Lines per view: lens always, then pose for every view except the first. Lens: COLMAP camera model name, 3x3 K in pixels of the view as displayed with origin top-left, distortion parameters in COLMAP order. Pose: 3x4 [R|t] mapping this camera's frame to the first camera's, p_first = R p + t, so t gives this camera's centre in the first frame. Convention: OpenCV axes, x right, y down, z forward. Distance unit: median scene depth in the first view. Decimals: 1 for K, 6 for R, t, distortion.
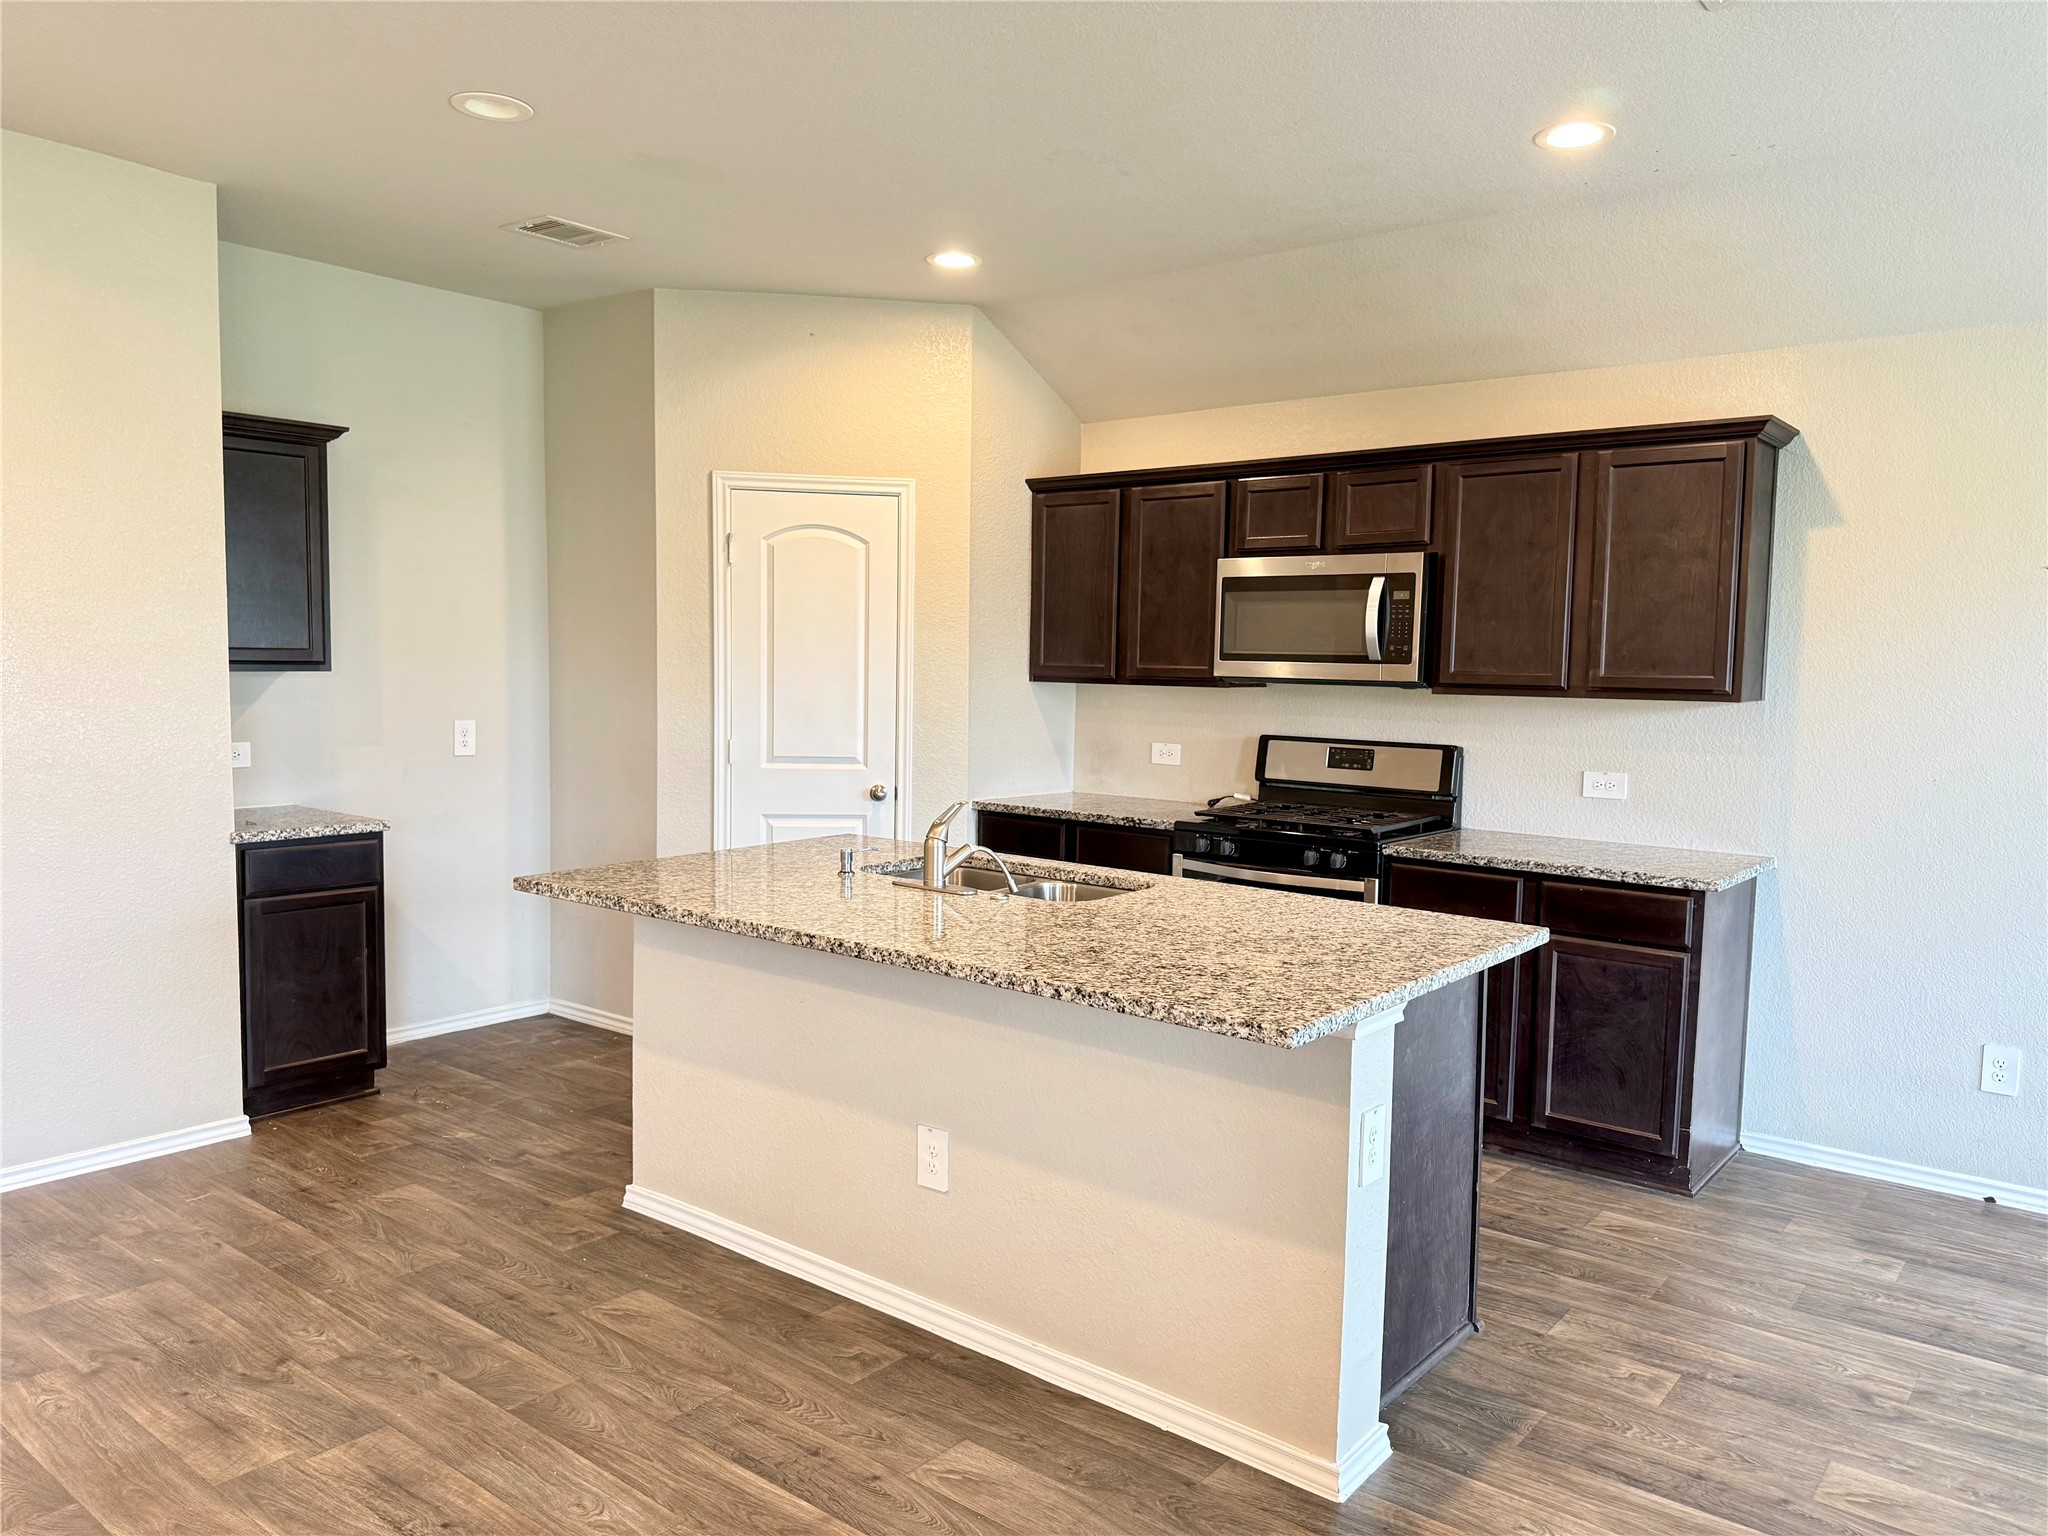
lens RADIAL K [[1452.5, 0, 1038.5], [0, 1452.5, 759.4], [0, 0, 1]] dist [0.059049, -0.069973]
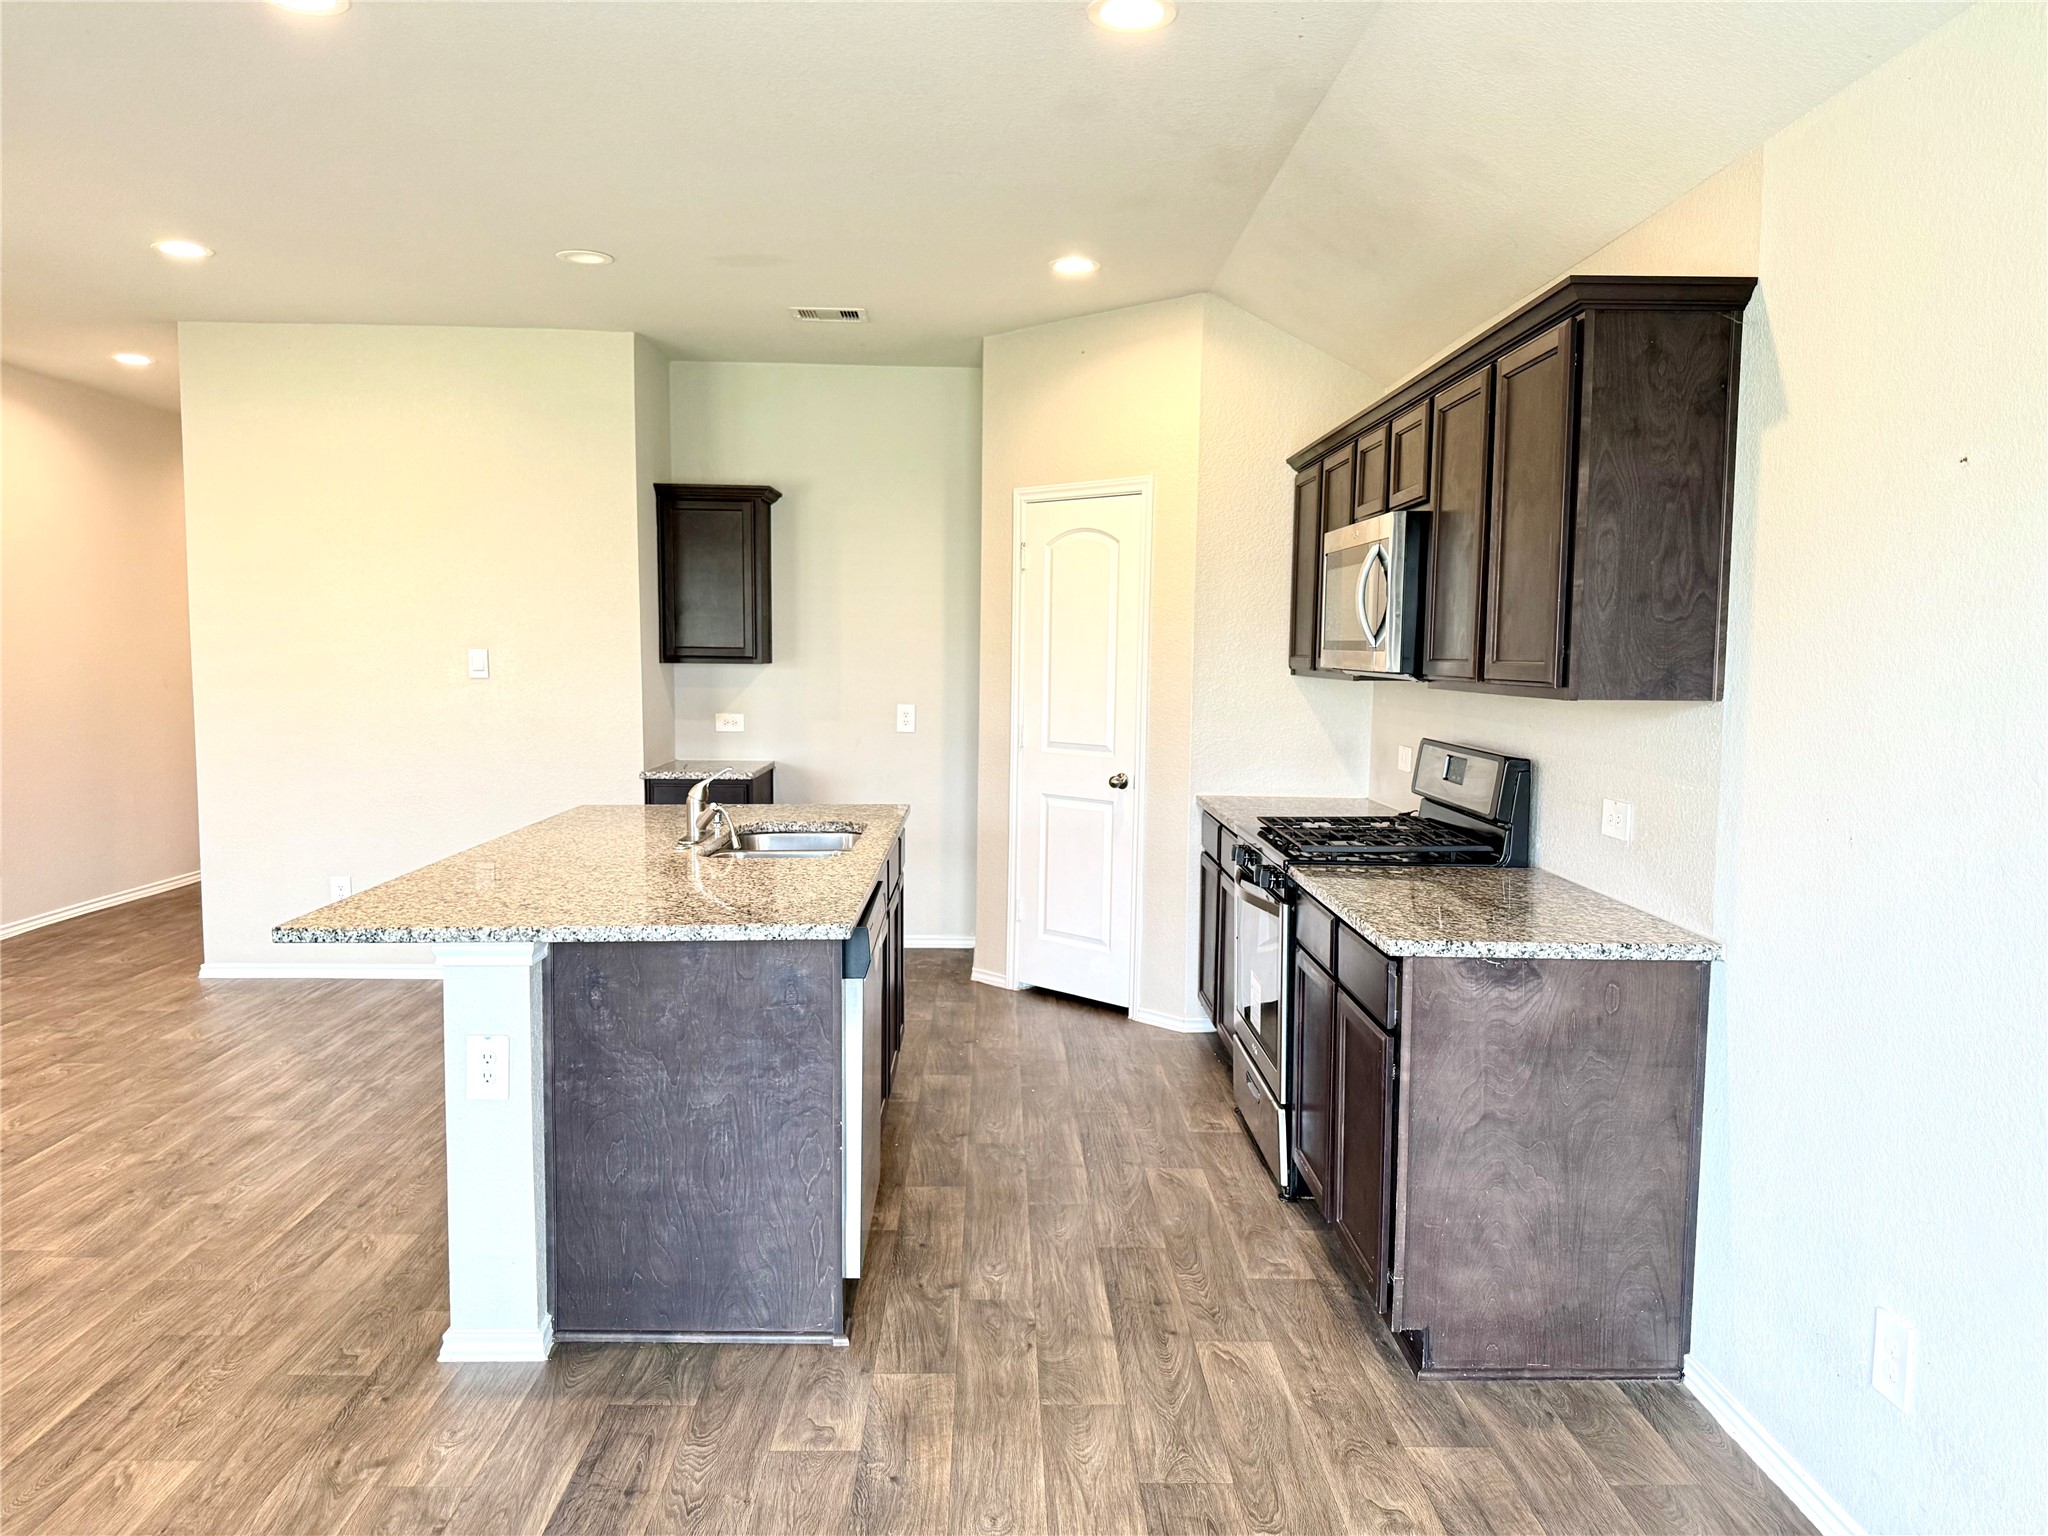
lens RADIAL K [[1452.5, 0, 1023.0], [0, 1452.5, 770.4], [0, 0, 1]] dist [0.059049, -0.069973]
pose [[0.633769, 0.053998, -0.771635, 0.781267], [-0.049788, 0.998340, 0.028969, -0.013057], [0.771918, 0.020058, 0.635405, 0.341670]]
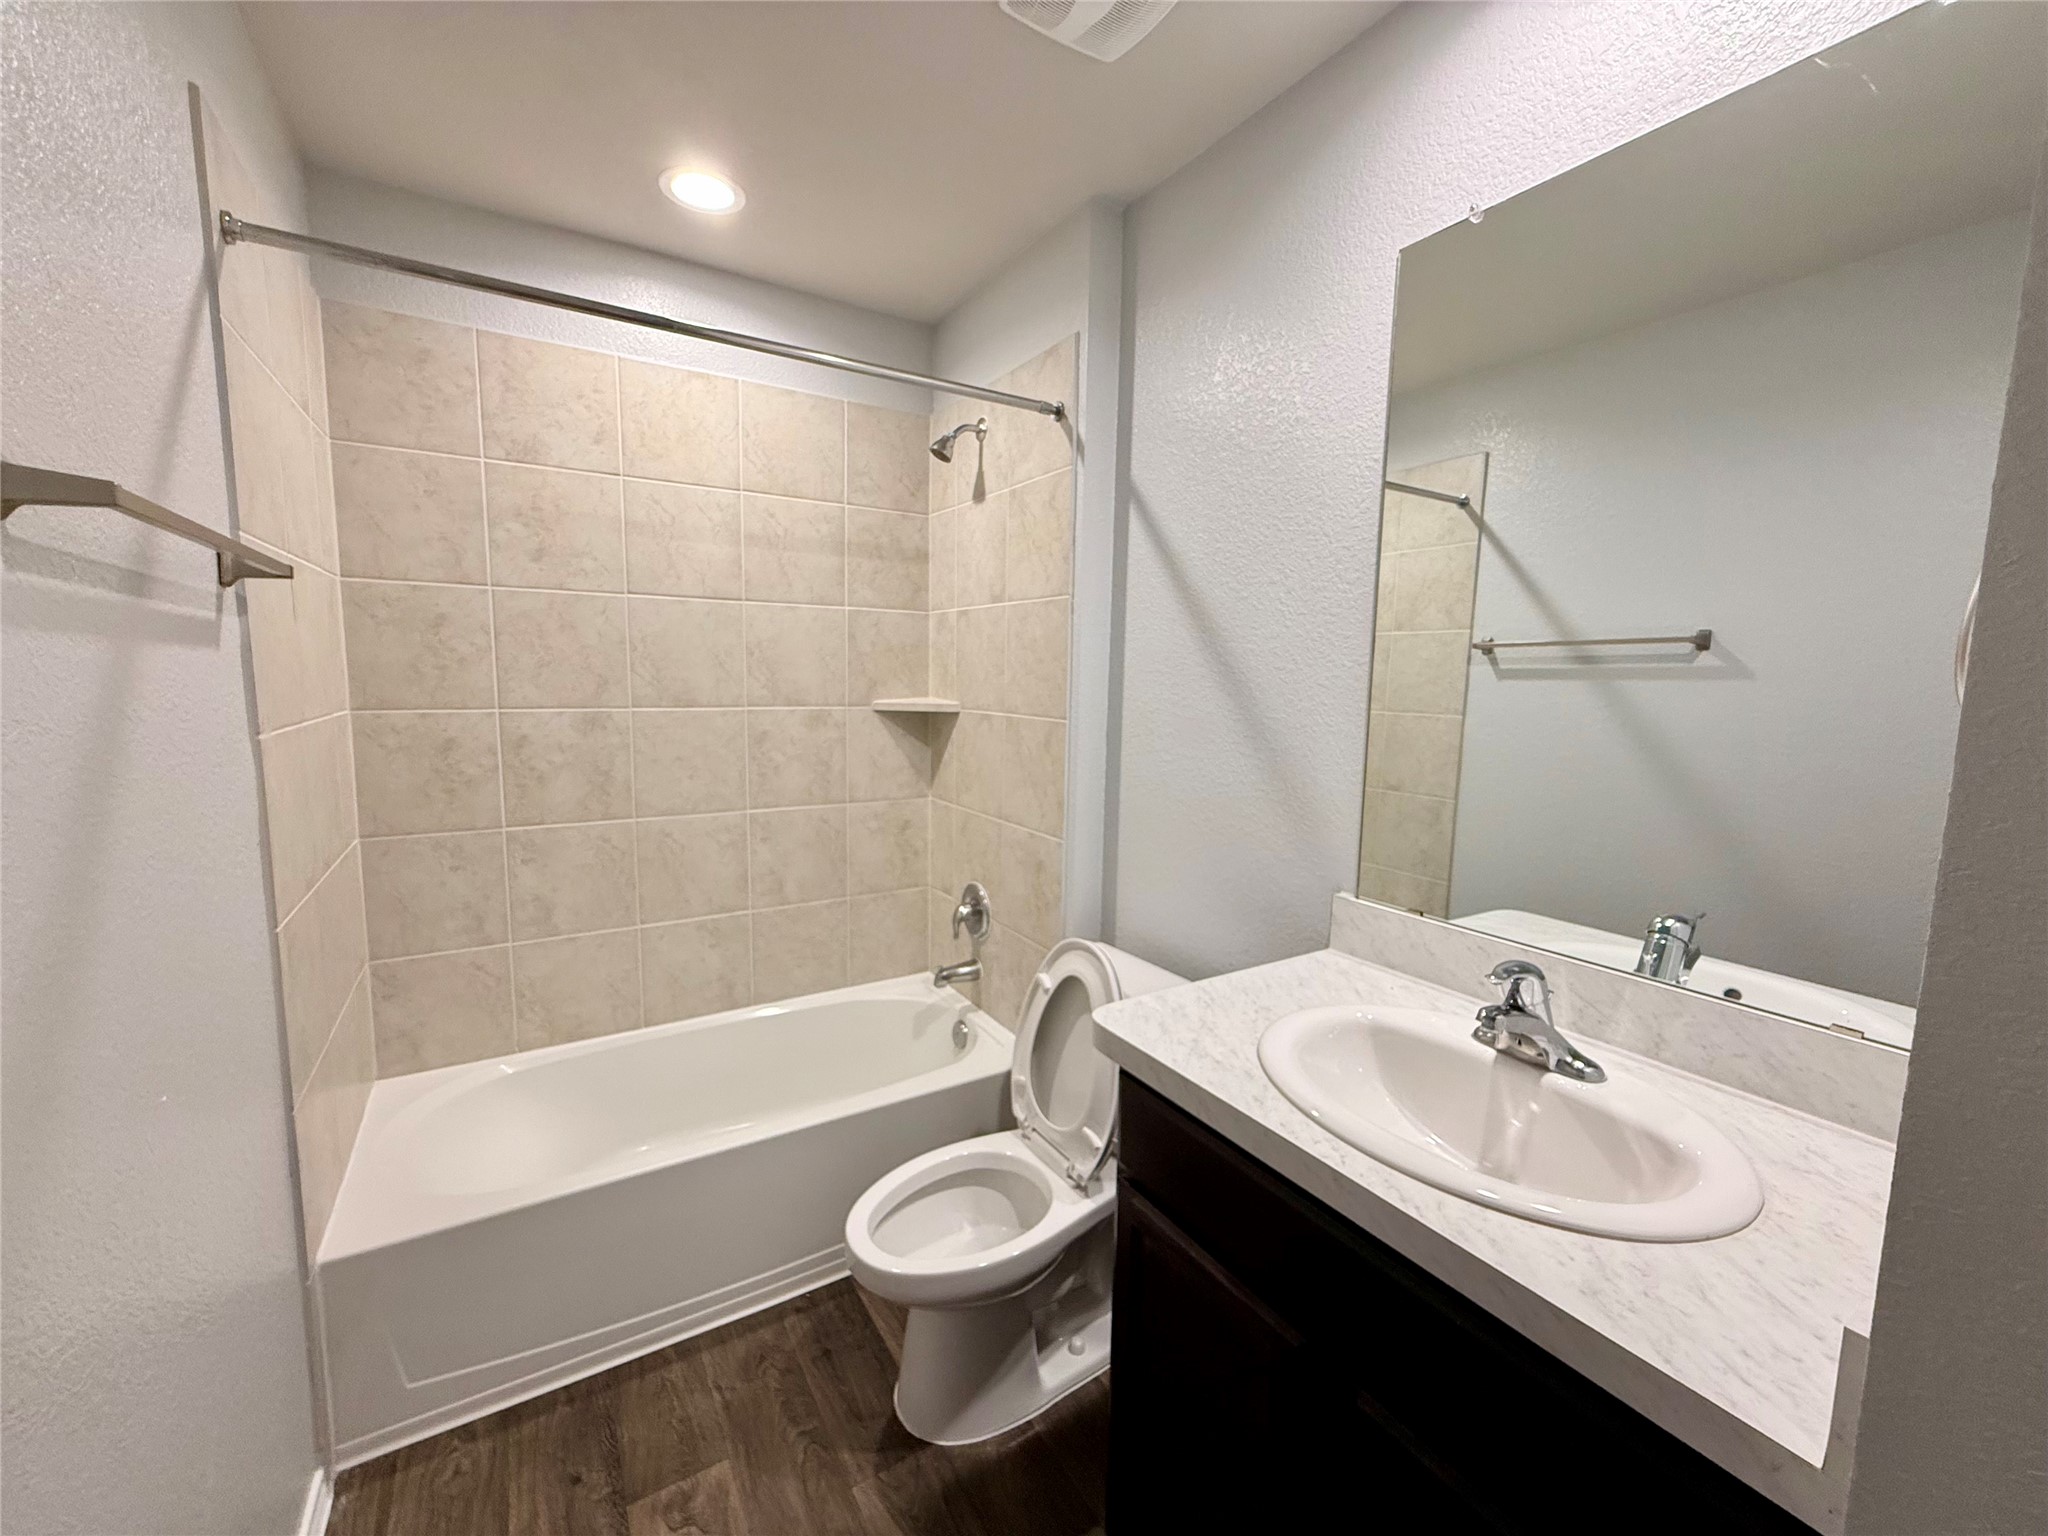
lens RADIAL K [[815.8, 0, 1013.3], [0, 815.8, 785.0], [0, 0, 1]] dist [-0.003209, 0.000627]
pose [[-0.936248, -0.076978, 0.342803, 0.079923], [-0.011626, 0.981957, 0.188748, -0.034956], [-0.351147, 0.172730, -0.920250, 0.853940]]
